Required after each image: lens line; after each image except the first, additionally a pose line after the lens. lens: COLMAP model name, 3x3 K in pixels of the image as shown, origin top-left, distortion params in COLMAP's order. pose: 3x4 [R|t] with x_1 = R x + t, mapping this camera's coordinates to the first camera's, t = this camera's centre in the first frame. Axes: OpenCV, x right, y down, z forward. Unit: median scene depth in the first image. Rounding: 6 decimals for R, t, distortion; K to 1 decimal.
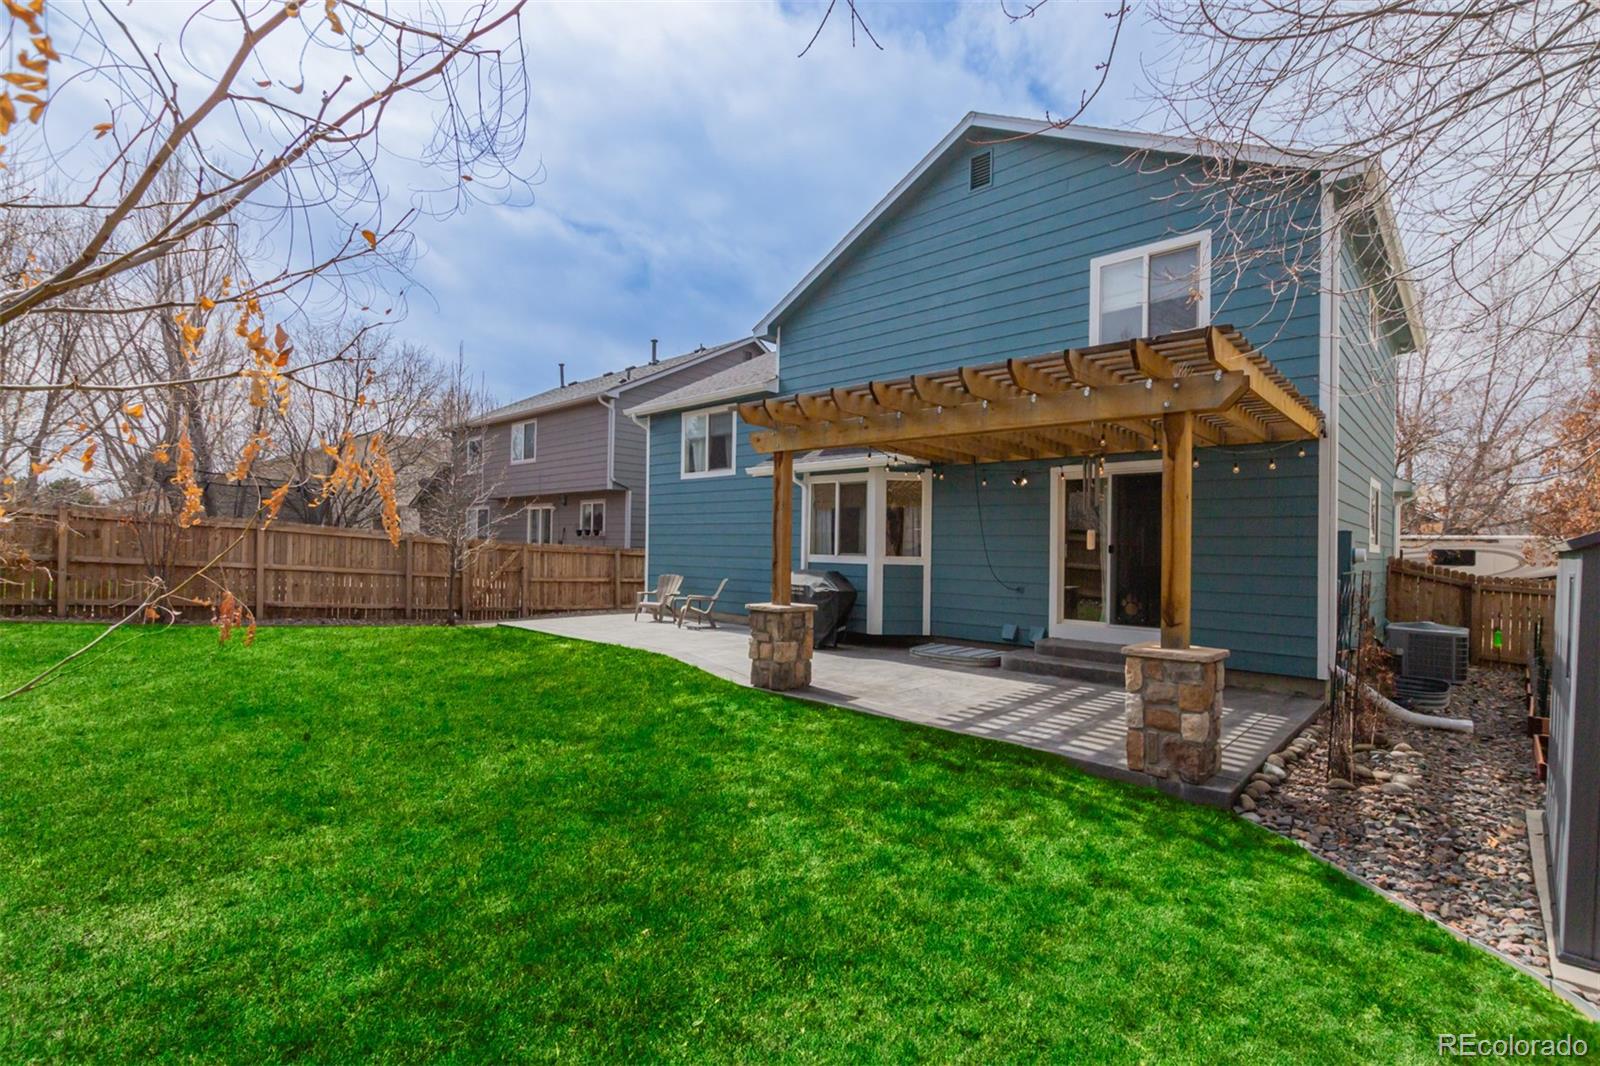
lens RADIAL K [[727.9, 0, 803.8], [0, 727.9, 539.6], [0, 0, 1]] dist [0.009840, -0.005750]
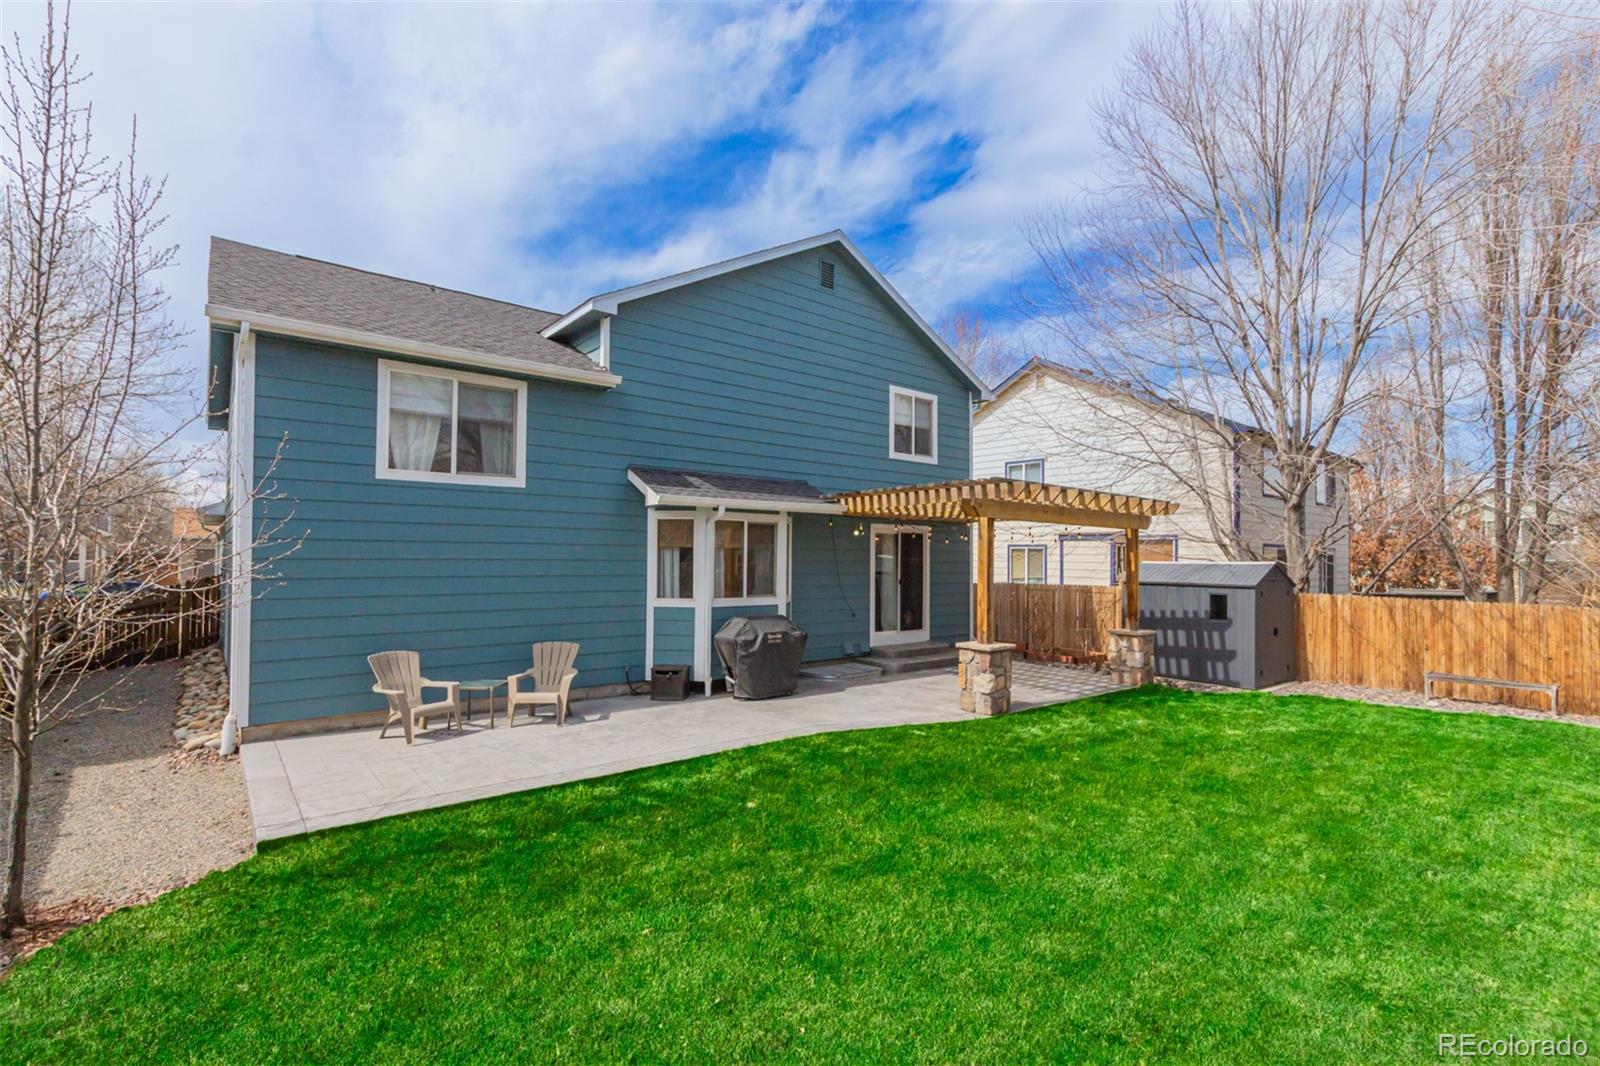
lens RADIAL K [[727.9, 0, 803.8], [0, 727.9, 539.6], [0, 0, 1]] dist [0.009840, -0.005750]
pose [[0.135382, 0.006617, 0.990771, -1.910018], [-0.017320, 0.999841, -0.004311, -0.111222], [-0.990642, -0.016576, 0.135475, 1.707864]]
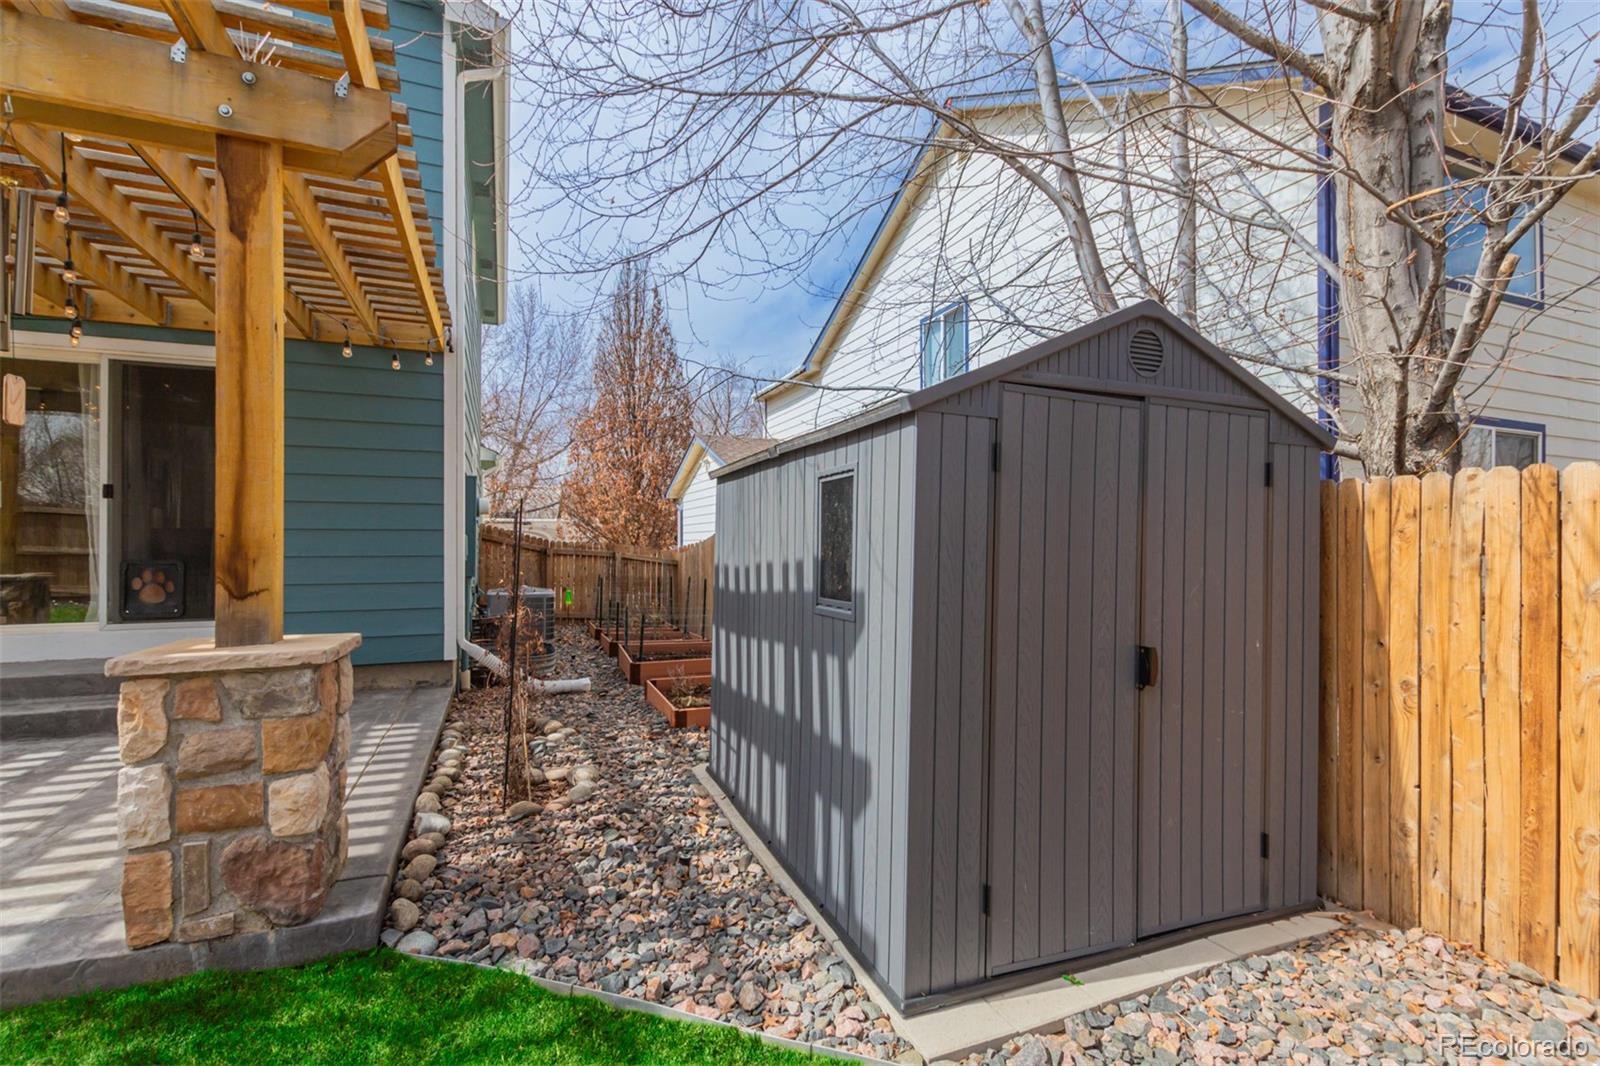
lens RADIAL K [[727.9, 0, 803.8], [0, 727.9, 539.6], [0, 0, 1]] dist [0.009840, -0.005750]
pose [[0.417833, -0.011069, 0.908456, 0.226557], [-0.001073, 0.999919, 0.012677, 0.073821], [-0.908523, -0.006272, 0.417787, 0.470395]]
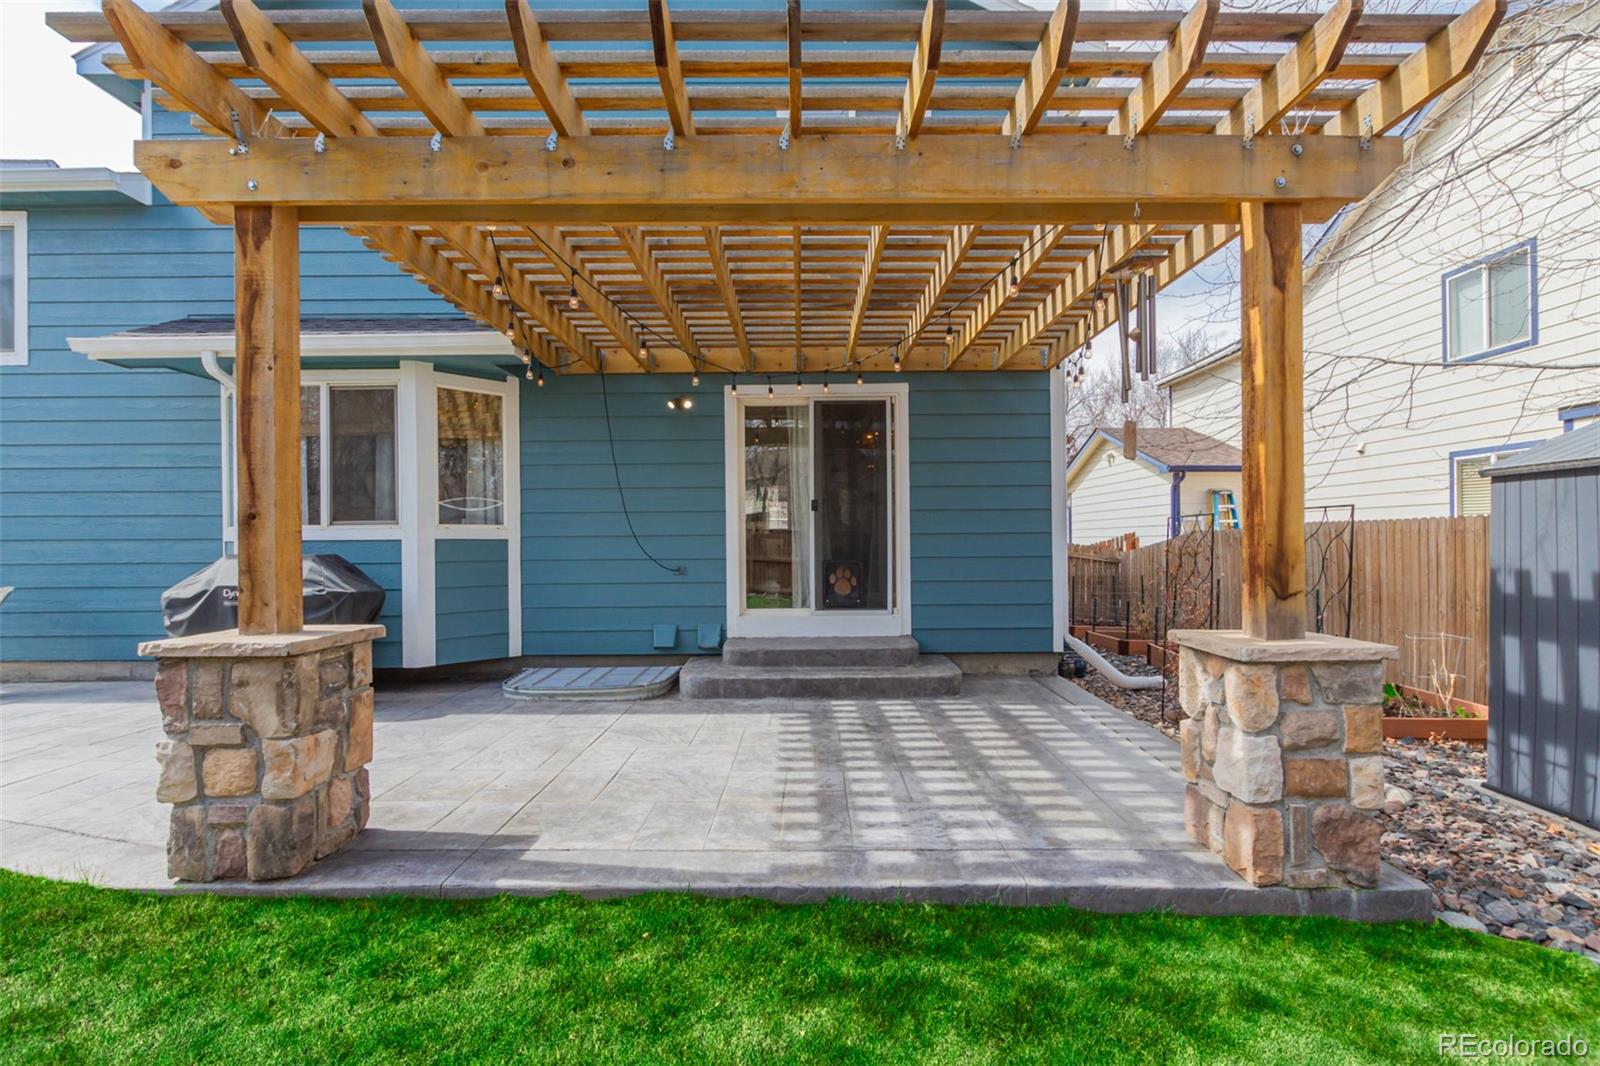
lens RADIAL K [[727.9, 0, 803.8], [0, 727.9, 539.6], [0, 0, 1]] dist [0.009840, -0.005750]
pose [[0.735324, -0.020072, 0.677418, -0.122913], [0.012804, 0.999794, 0.015725, 0.060732], [-0.677595, -0.002889, 0.735430, 0.826732]]
